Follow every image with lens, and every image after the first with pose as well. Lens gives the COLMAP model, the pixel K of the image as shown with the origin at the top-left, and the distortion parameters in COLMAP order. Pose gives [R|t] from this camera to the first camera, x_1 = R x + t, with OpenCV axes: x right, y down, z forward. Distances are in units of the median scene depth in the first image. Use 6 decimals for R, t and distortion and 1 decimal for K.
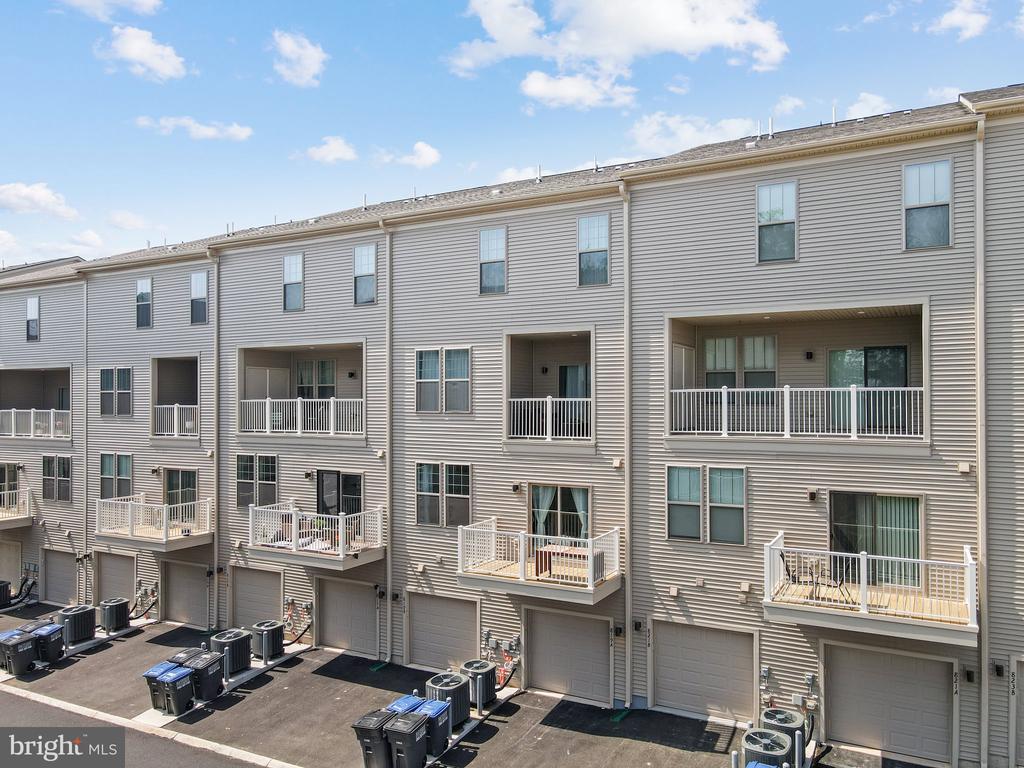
lens RADIAL K [[742.7, 0, 512.0], [0, 742.7, 384.0], [0, 0, 1]] dist [0.009652, 0.007148]
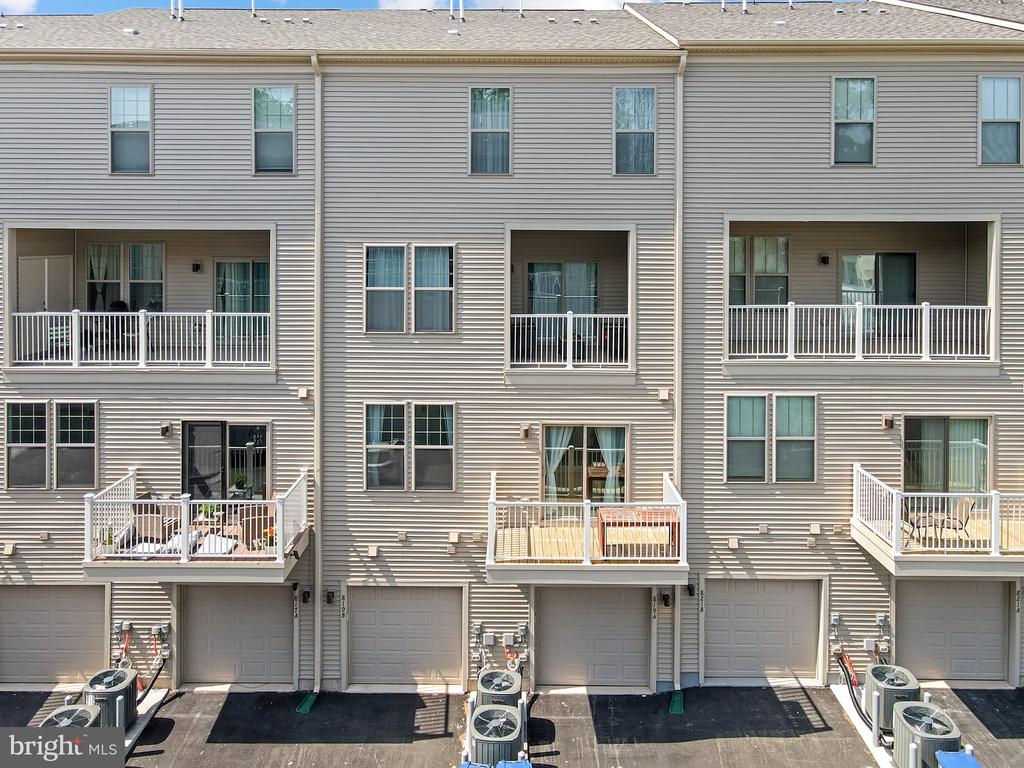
lens RADIAL K [[731.5, 0, 509.2], [0, 731.5, 313.4], [0, 0, 1]] dist [0.006039, 0.004769]
pose [[0.883671, 0.007029, 0.468056, -0.358858], [-0.015824, 0.999764, 0.014861, 0.007372], [-0.467842, -0.020539, 0.883574, 0.343074]]
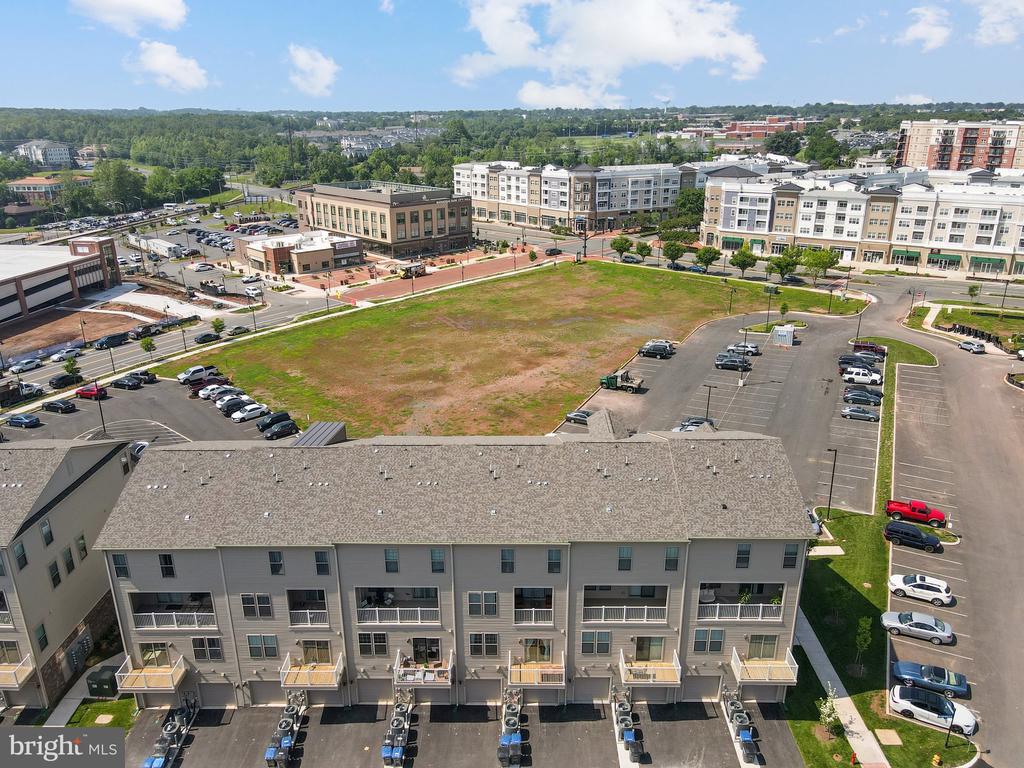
lens RADIAL K [[742.7, 0, 512.0], [0, 742.7, 384.0], [0, 0, 1]] dist [0.009652, 0.007148]
pose [[0.886621, -0.155177, 0.435687, -0.950117], [-0.007806, 0.936878, 0.349569, -1.506343], [-0.462430, -0.313336, 0.829445, -0.759557]]
